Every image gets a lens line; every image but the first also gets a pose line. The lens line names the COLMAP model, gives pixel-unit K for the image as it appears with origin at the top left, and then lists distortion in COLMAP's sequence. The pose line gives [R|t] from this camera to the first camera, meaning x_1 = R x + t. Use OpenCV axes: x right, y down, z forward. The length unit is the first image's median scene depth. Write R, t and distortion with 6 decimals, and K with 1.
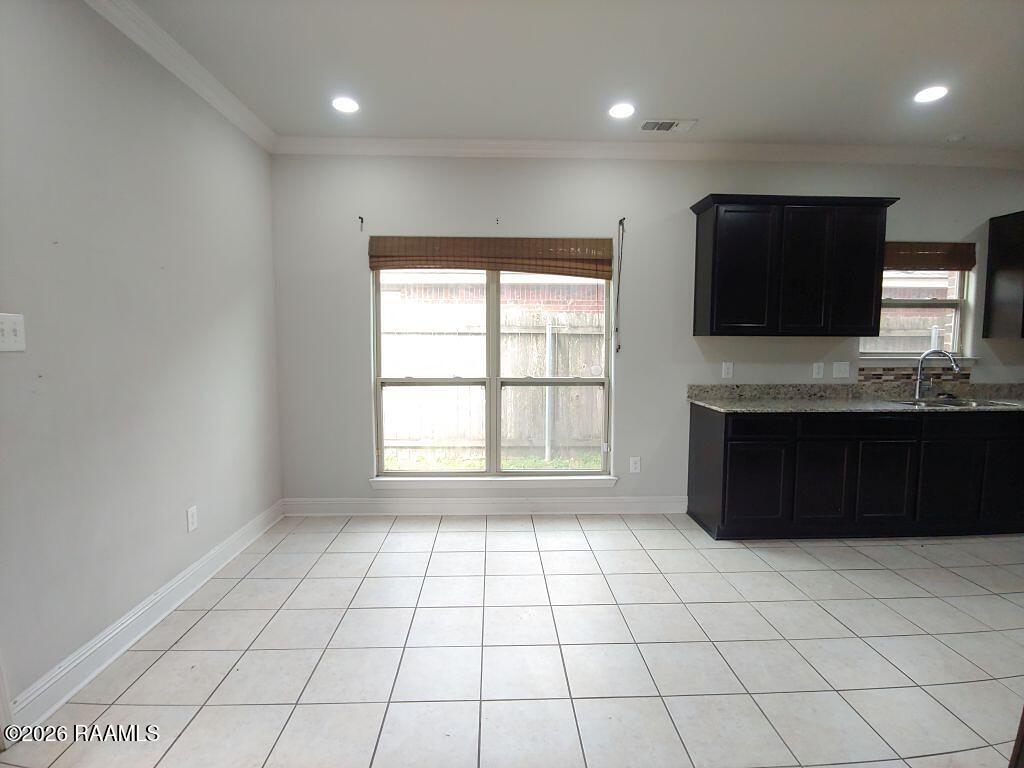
lens RADIAL K [[520.5, 0, 507.7], [0, 520.5, 381.9], [0, 0, 1]] dist [-0.002130, 0.001148]
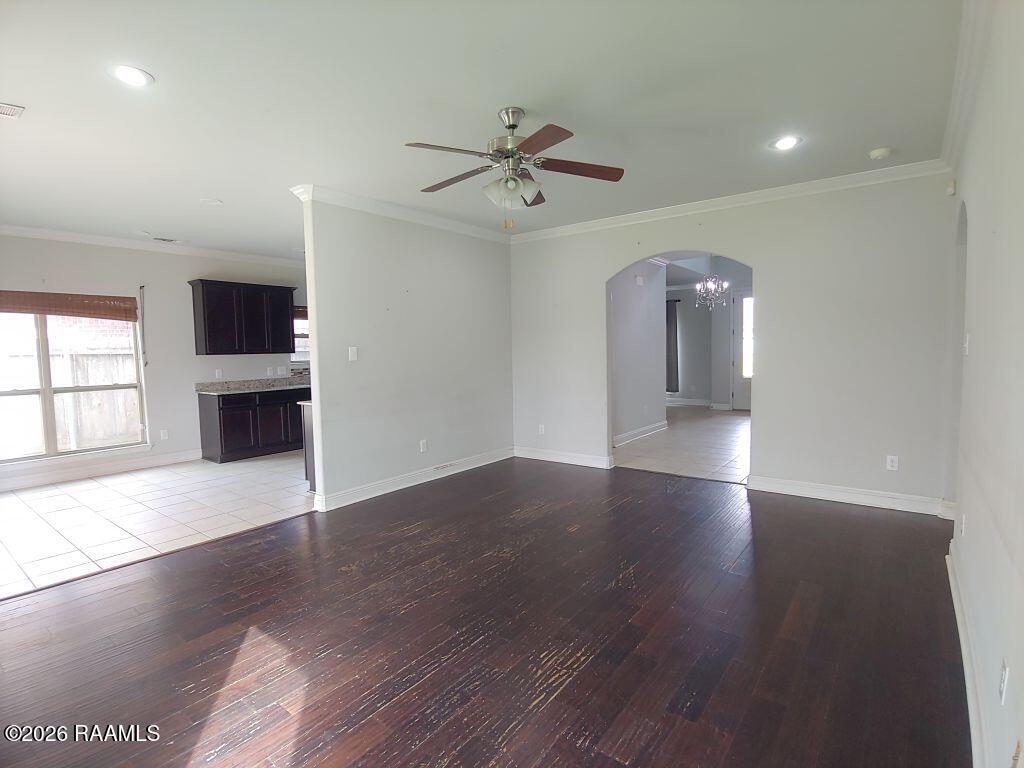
lens RADIAL K [[520.5, 0, 504.2], [0, 520.5, 381.8], [0, 0, 1]] dist [-0.002130, 0.001148]
pose [[0.642000, -0.068077, 0.763676, -0.309790], [0.084835, 0.996242, 0.017491, 0.056788], [-0.761997, 0.053557, 0.645362, -0.885948]]
